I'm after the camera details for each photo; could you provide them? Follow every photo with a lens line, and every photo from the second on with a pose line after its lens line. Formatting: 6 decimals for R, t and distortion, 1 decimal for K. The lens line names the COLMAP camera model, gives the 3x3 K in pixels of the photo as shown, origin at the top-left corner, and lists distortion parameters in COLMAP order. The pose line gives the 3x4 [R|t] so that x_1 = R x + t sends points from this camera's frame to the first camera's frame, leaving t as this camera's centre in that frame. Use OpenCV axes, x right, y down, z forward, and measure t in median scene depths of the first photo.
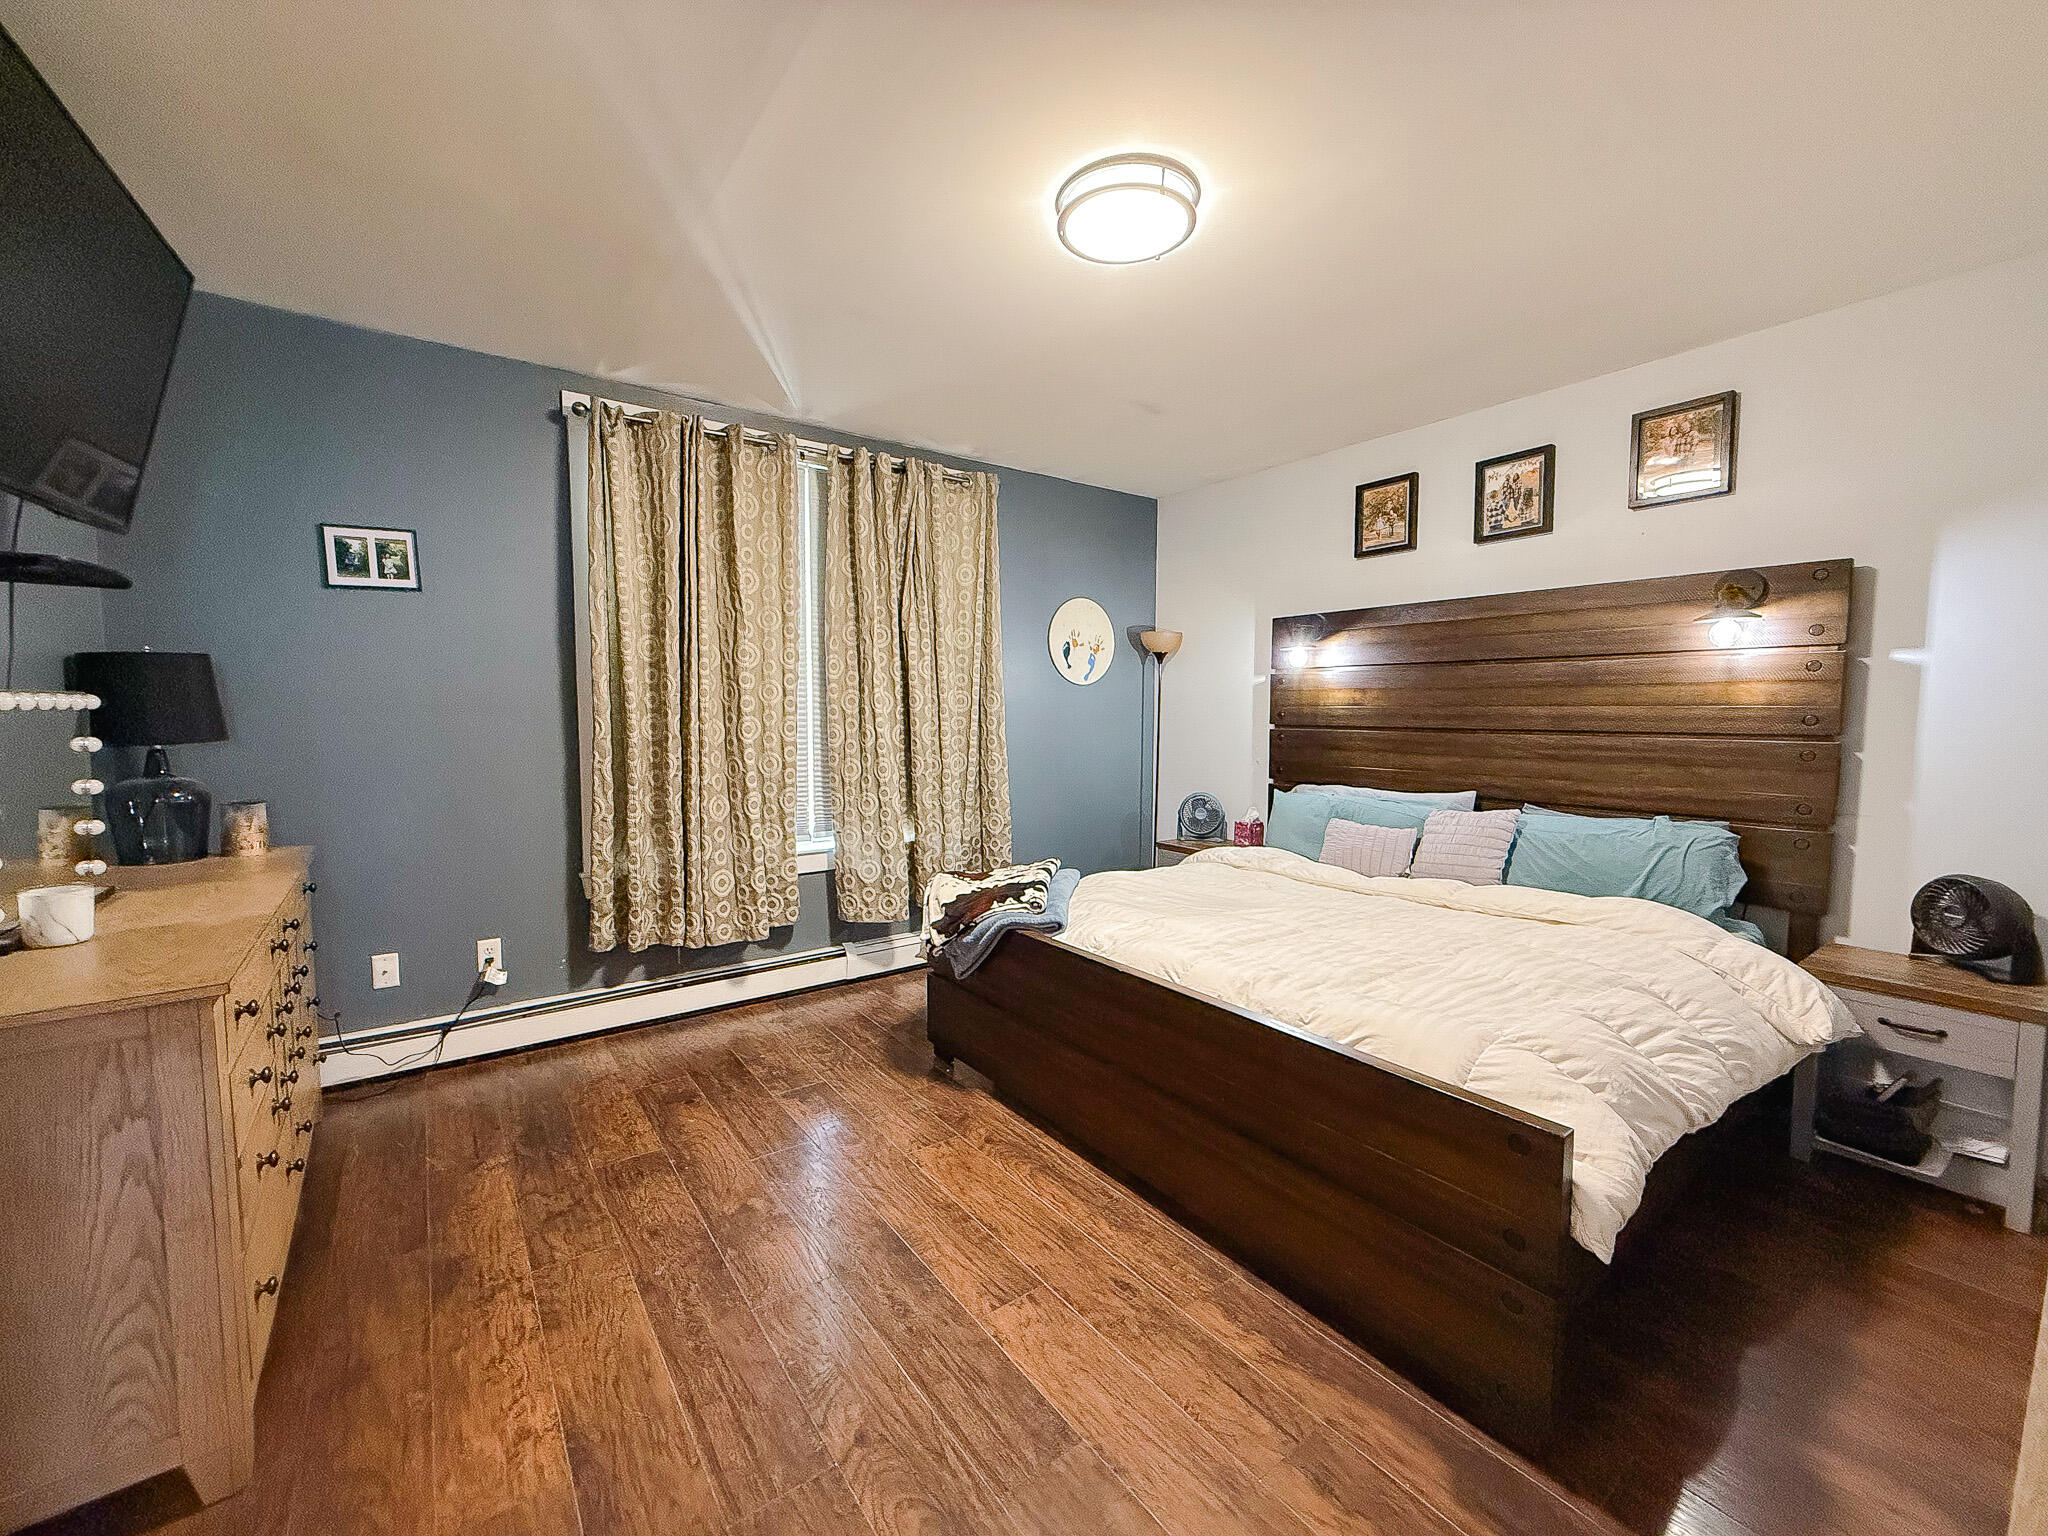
lens RADIAL K [[817.3, 0, 1015.4], [0, 817.3, 767.2], [0, 0, 1]] dist [0.000606, -0.000134]
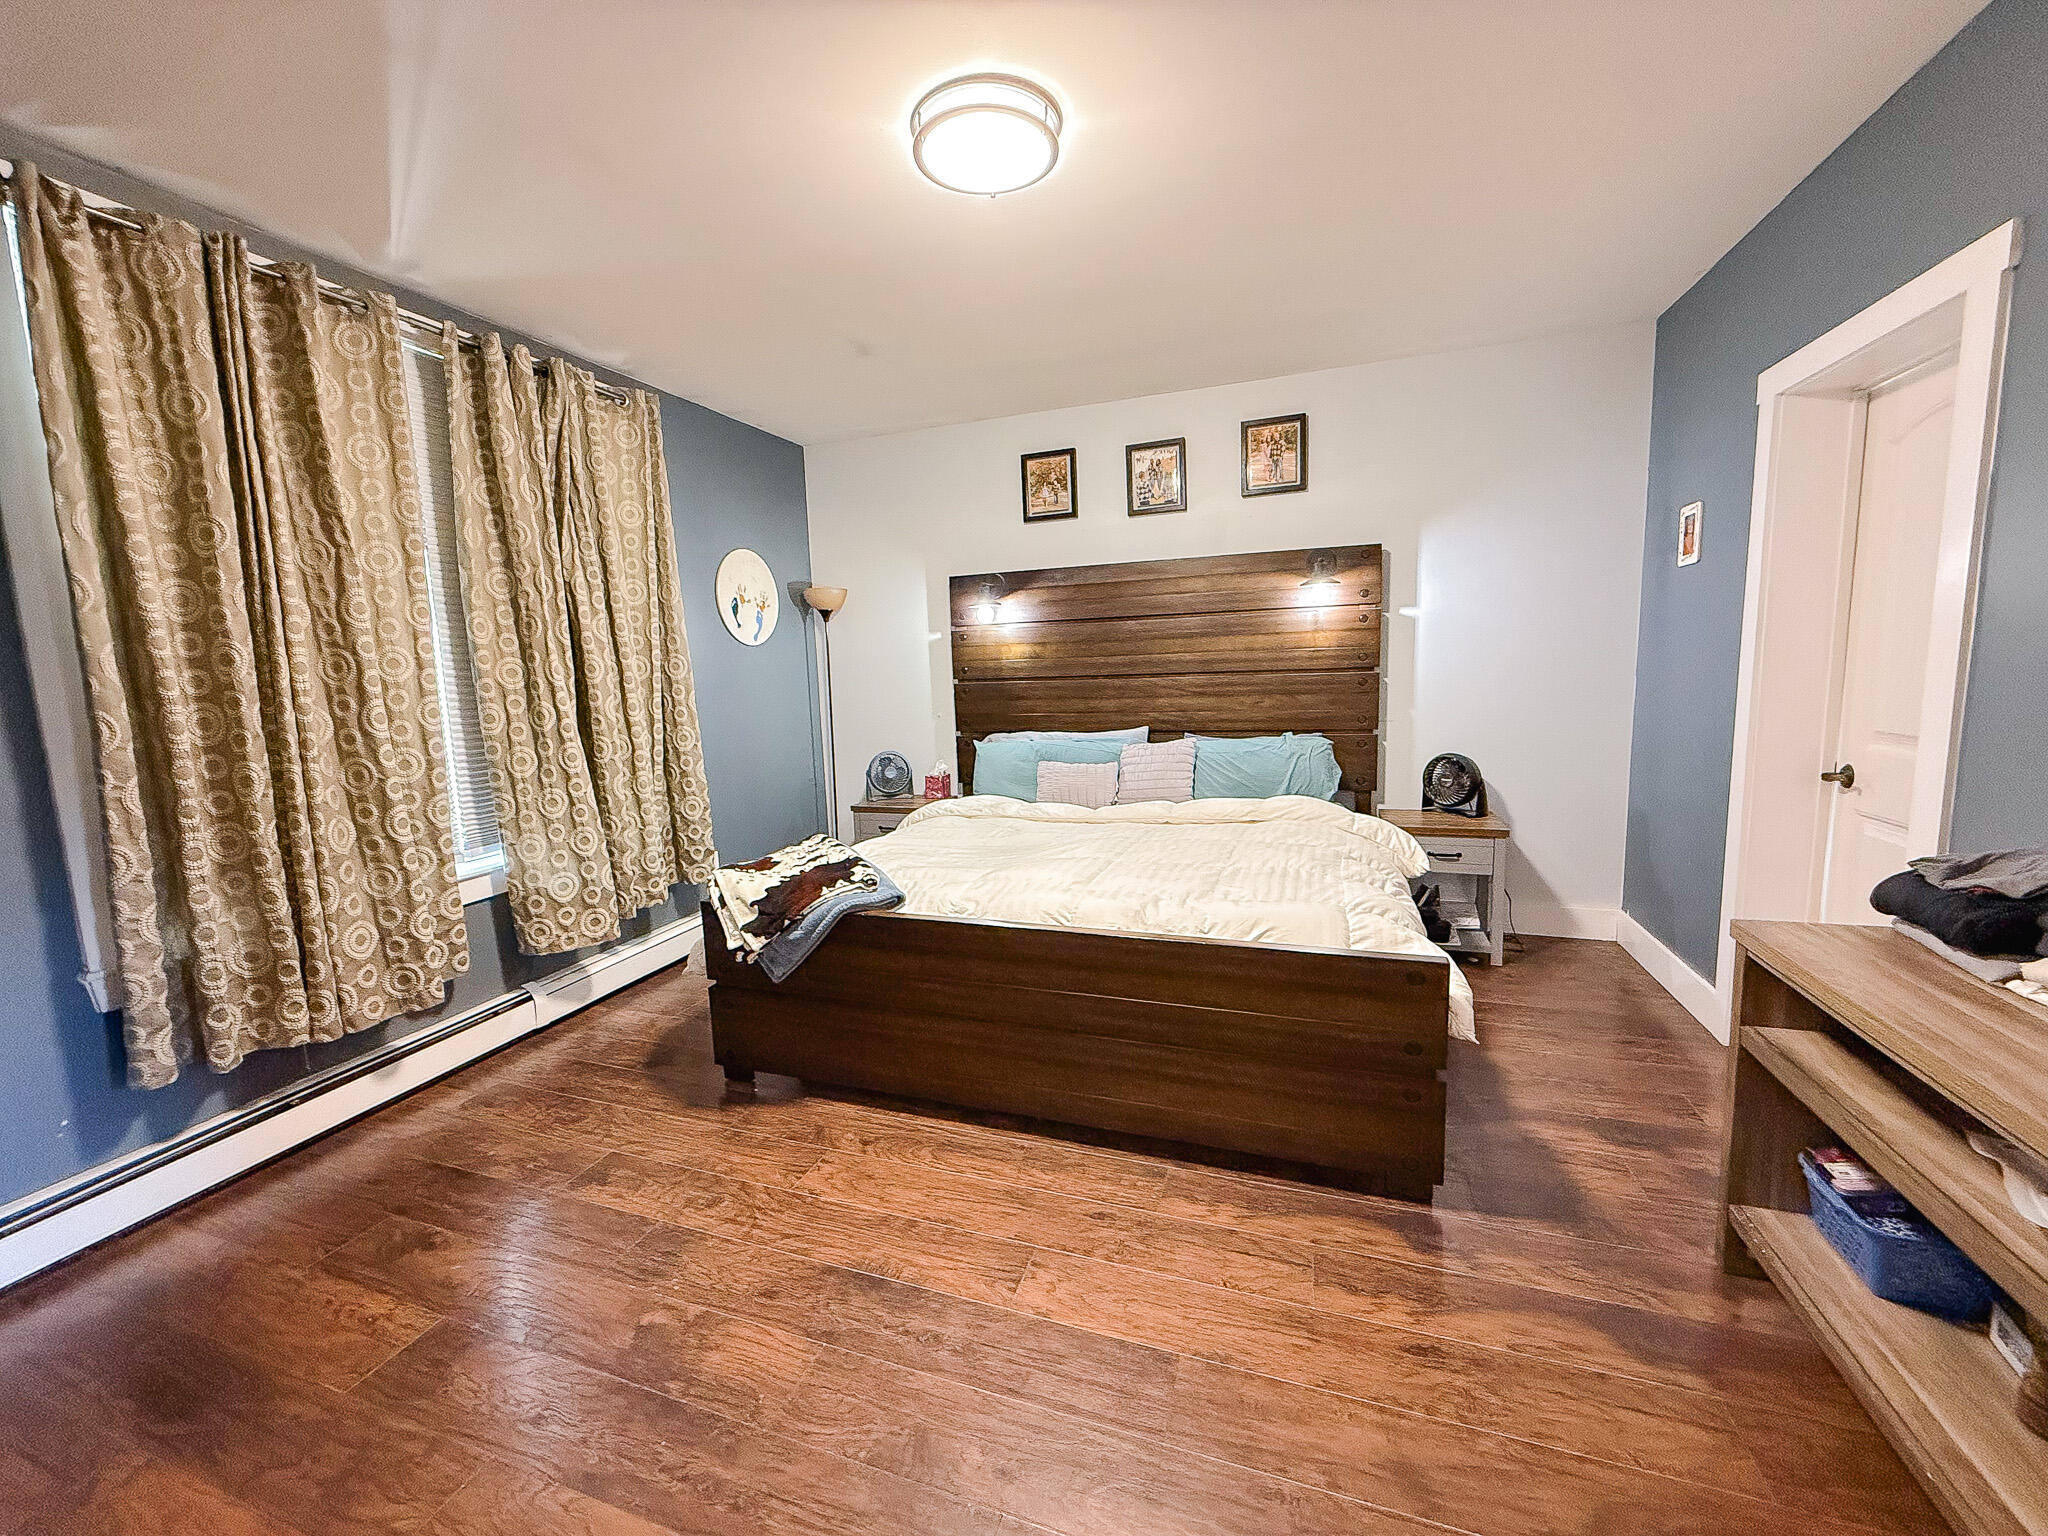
lens RADIAL K [[817.3, 0, 1015.4], [0, 817.3, 767.2], [0, 0, 1]] dist [0.000606, -0.000134]
pose [[0.829357, -0.104496, 0.548861, -0.308559], [0.078331, 0.994399, 0.070958, -0.013090], [-0.553201, -0.015857, 0.832897, 0.128986]]
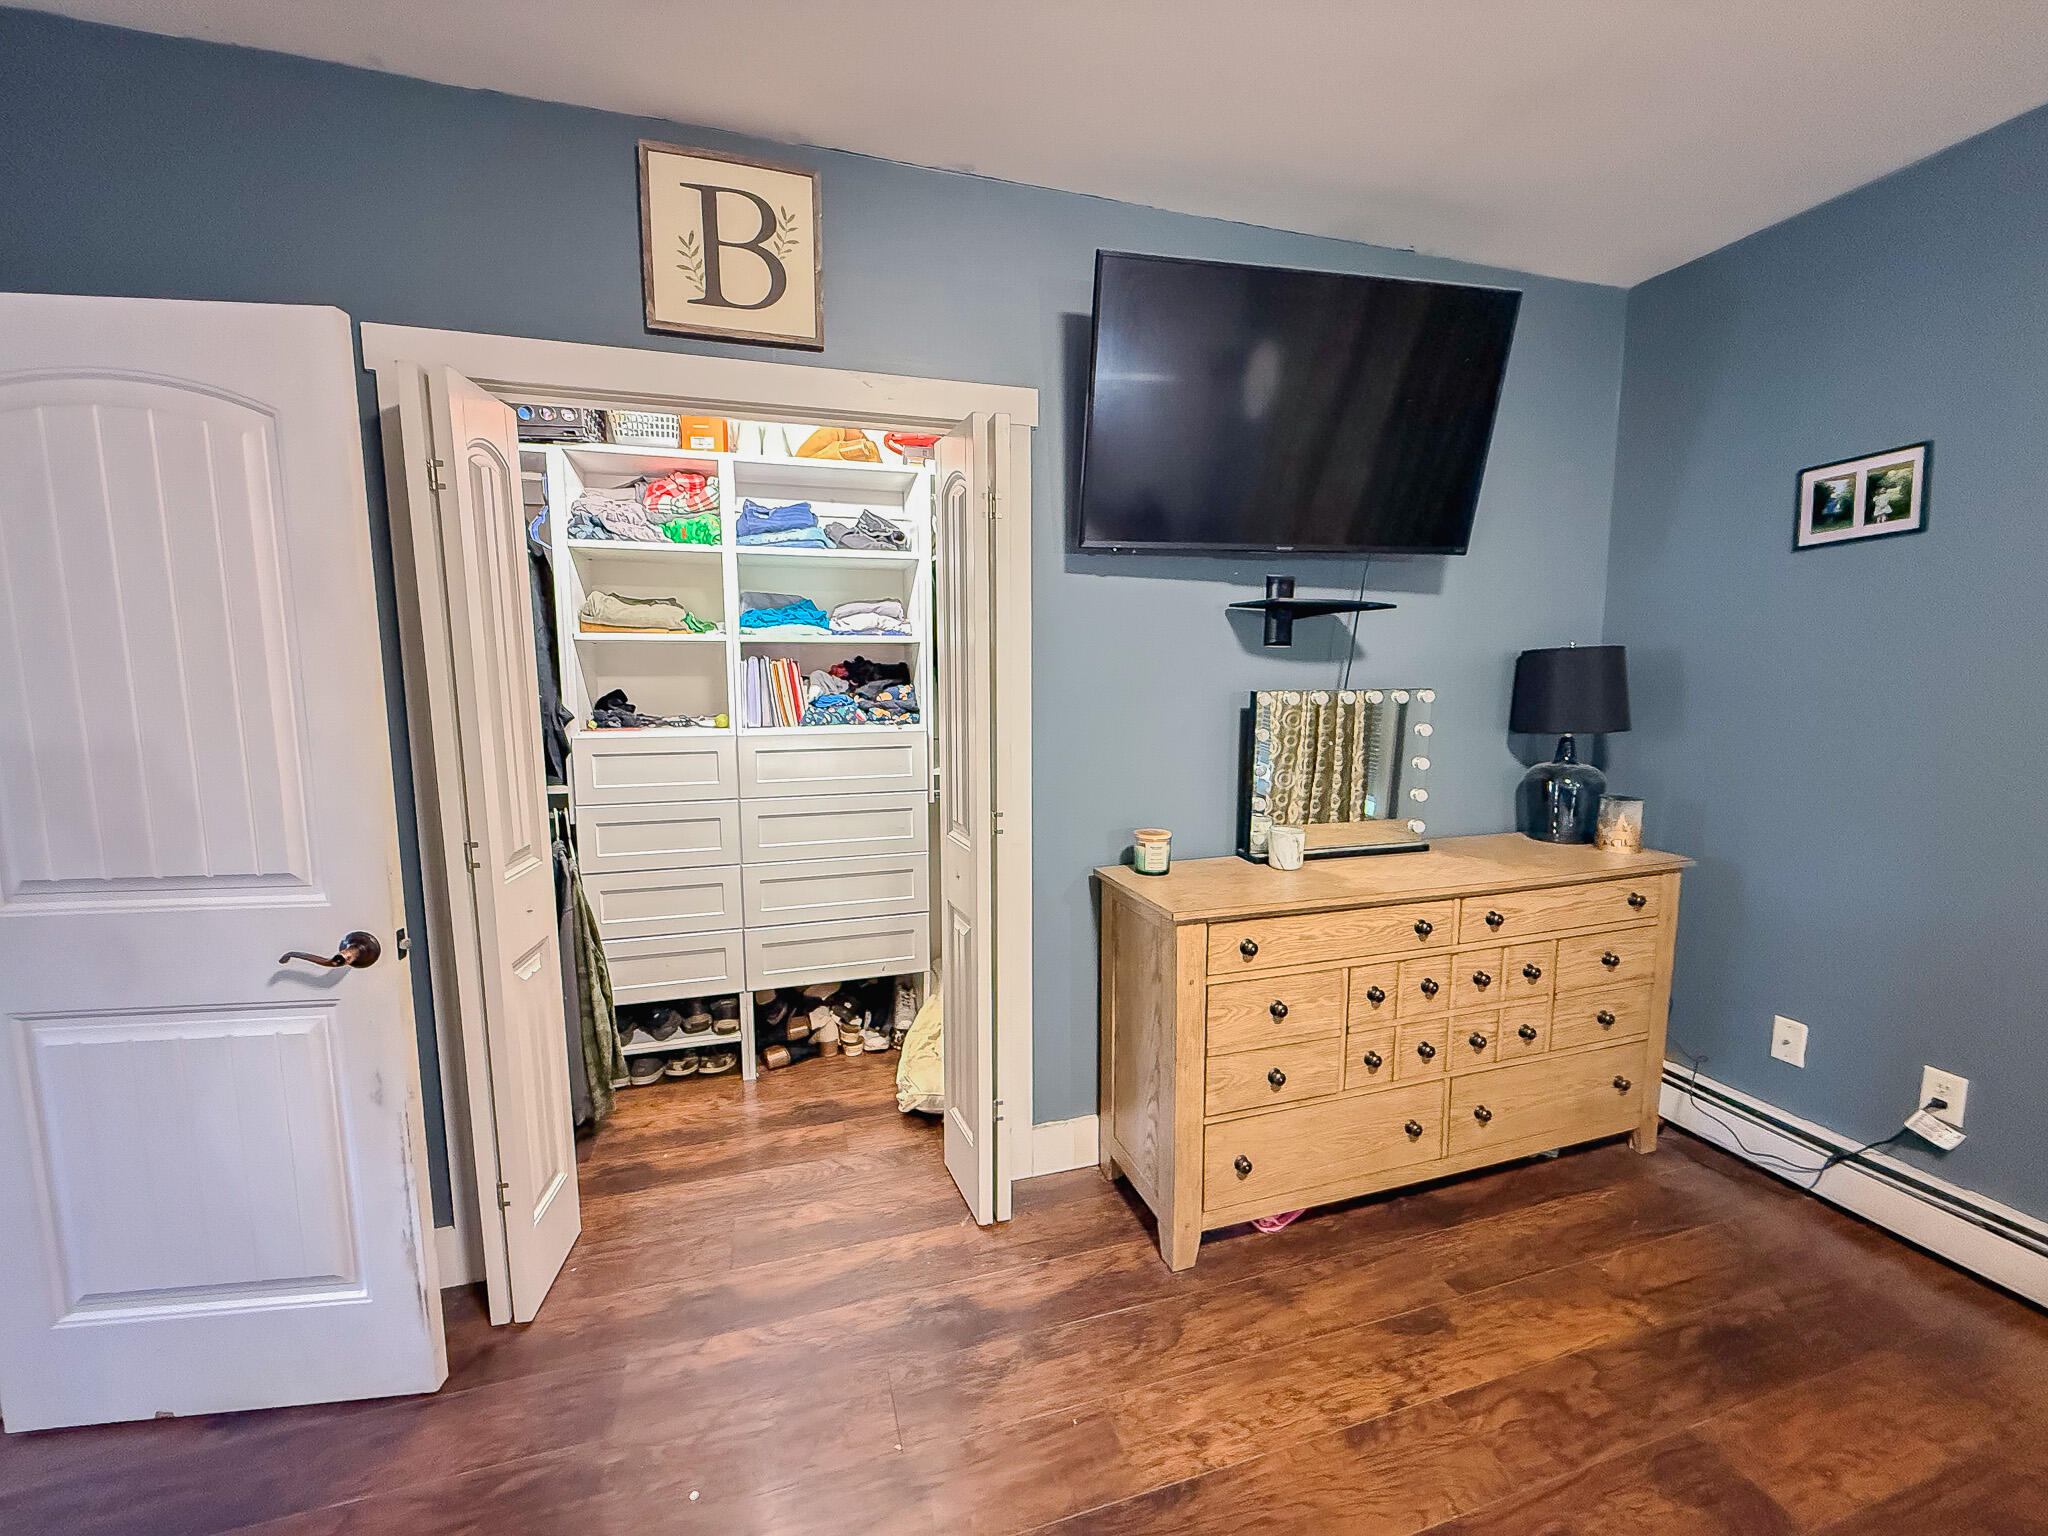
lens RADIAL K [[817.3, 0, 1015.4], [0, 817.3, 767.2], [0, 0, 1]] dist [0.000606, -0.000134]
pose [[-0.329223, 0.108132, -0.938040, 0.173533], [-0.063534, 0.988633, 0.136263, -0.067752], [0.942112, 0.104458, -0.318611, 0.531038]]
